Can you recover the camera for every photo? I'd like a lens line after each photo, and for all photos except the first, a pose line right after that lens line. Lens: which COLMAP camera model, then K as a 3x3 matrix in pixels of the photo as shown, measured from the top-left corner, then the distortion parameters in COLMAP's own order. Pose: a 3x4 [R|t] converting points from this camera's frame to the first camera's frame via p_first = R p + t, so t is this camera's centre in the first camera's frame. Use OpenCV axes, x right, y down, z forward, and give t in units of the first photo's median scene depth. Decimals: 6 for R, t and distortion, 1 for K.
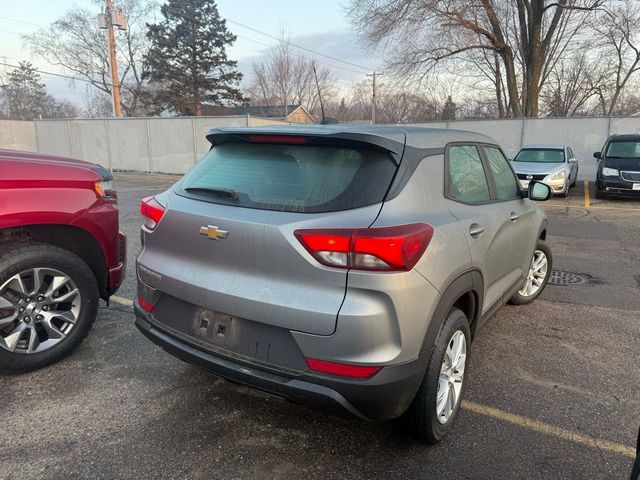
lens RADIAL K [[450.6, 0, 321.1], [0, 450.6, 252.0], [0, 0, 1]] dist [0.020697, -0.048198]
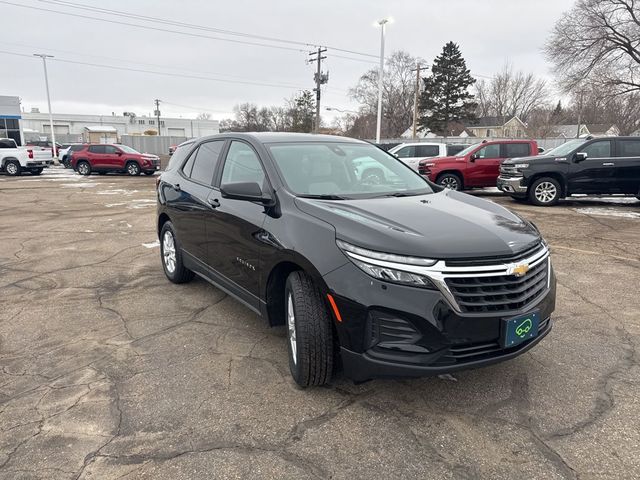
lens RADIAL K [[450.6, 0, 321.1], [0, 450.6, 252.0], [0, 0, 1]] dist [0.020697, -0.048198]
pose [[0.909061, 0.081302, -0.408654, 0.013110], [-0.084027, 0.996399, 0.011314, 0.144798], [0.408102, 0.024053, 0.912619, -0.629329]]
